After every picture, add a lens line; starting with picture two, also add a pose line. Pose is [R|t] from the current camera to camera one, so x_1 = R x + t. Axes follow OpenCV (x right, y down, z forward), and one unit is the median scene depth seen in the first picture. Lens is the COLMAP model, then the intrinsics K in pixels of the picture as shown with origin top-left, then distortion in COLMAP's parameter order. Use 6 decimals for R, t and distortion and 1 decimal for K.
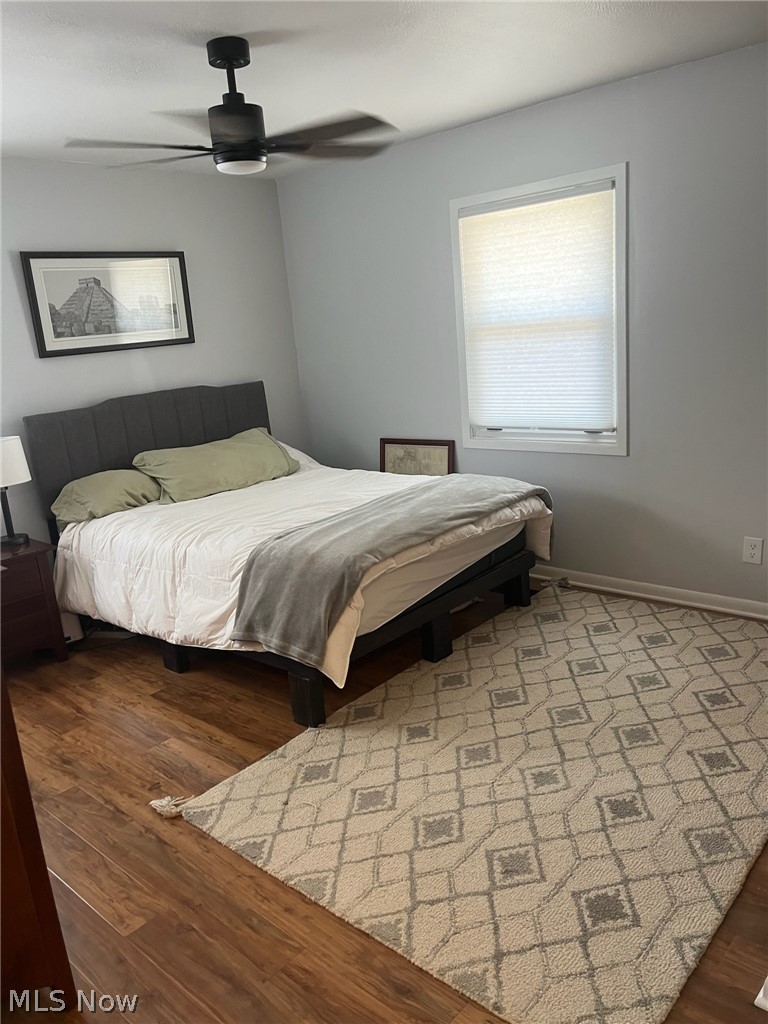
lens RADIAL K [[770.7, 0, 369.7], [0, 770.7, 516.4], [0, 0, 1]] dist [0.034233, -0.007484]
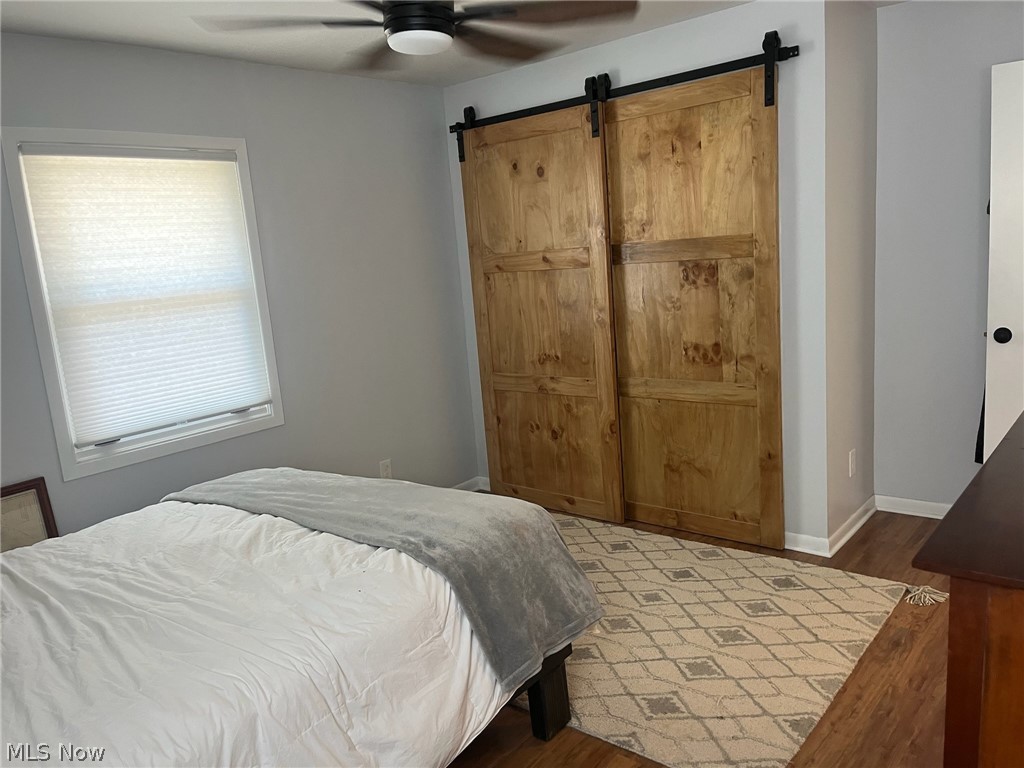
lens RADIAL K [[770.7, 0, 511.3], [0, 770.7, 387.7], [0, 0, 1]] dist [0.034233, -0.007484]
pose [[-0.023969, -0.093457, 0.995335, -0.646842], [0.328297, 0.939670, 0.096136, -0.121040], [-0.944270, 0.329070, 0.008159, 0.697948]]
